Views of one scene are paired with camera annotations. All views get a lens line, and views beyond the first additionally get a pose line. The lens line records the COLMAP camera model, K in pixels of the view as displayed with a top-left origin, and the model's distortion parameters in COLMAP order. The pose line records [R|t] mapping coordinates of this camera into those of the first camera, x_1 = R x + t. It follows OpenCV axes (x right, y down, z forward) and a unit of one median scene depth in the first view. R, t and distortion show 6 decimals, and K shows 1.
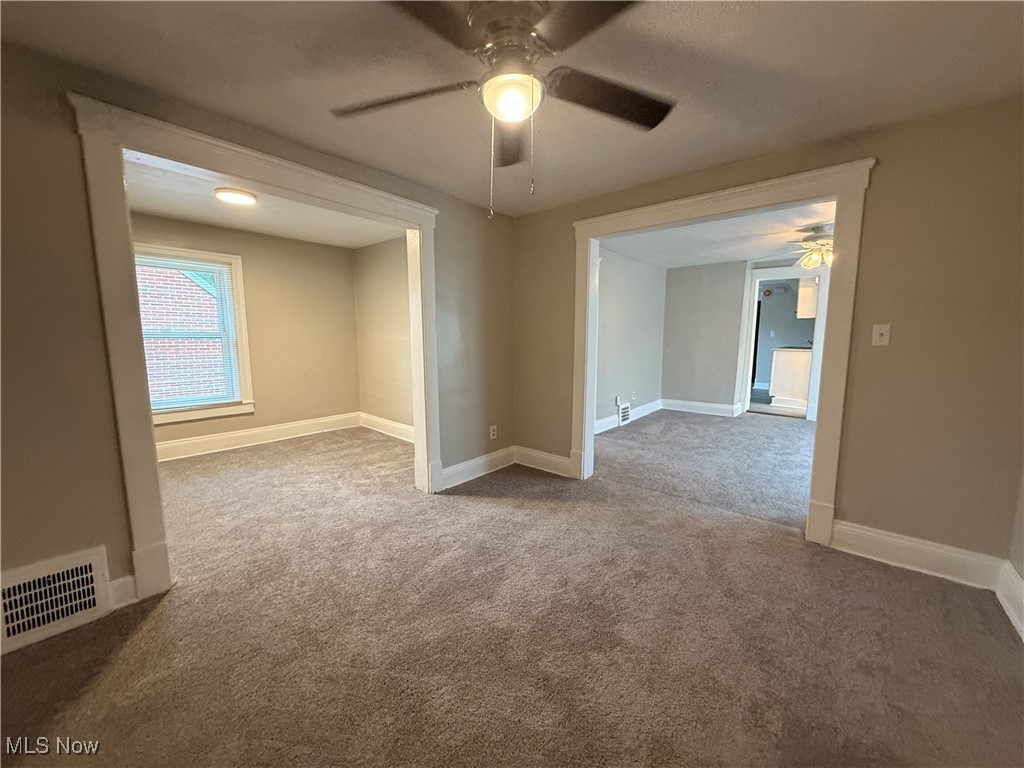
lens RADIAL K [[407.0, 0, 509.1], [0, 407.0, 383.9], [0, 0, 1]] dist [0.001817, 0.000113]
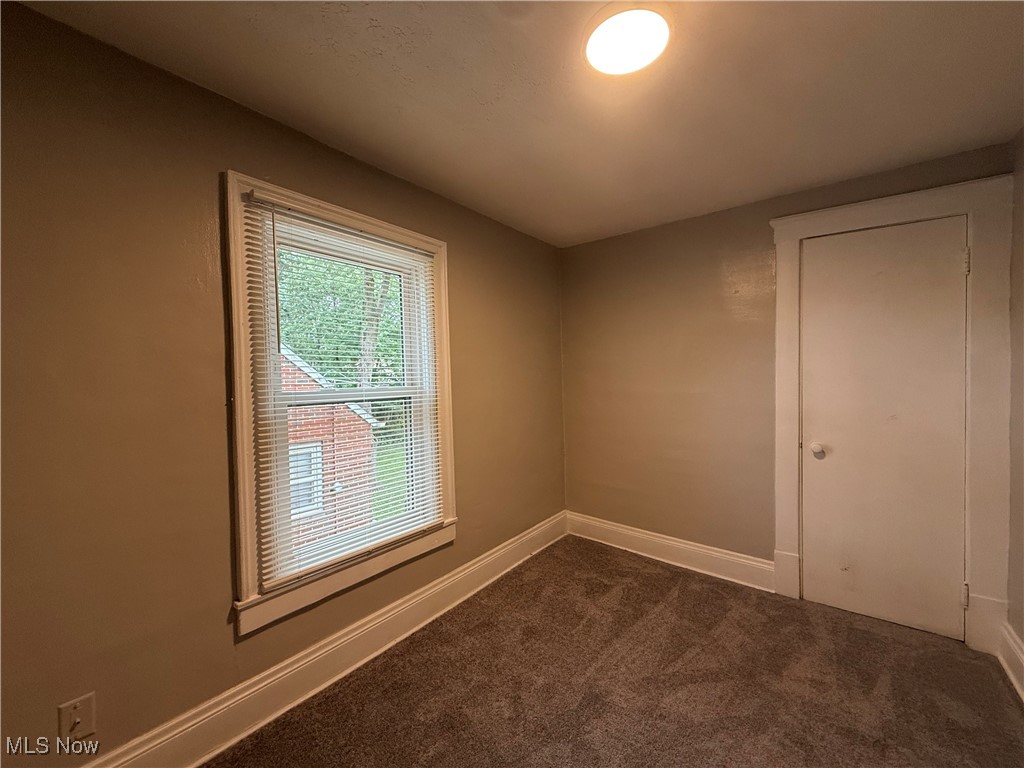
lens RADIAL K [[407.0, 0, 509.1], [0, 407.0, 383.9], [0, 0, 1]] dist [0.001817, 0.000113]
pose [[0.998553, -0.017896, 0.050713, -0.983285], [0.022579, 0.995381, -0.093315, -0.131014], [-0.048809, 0.094325, 0.994344, 0.793330]]
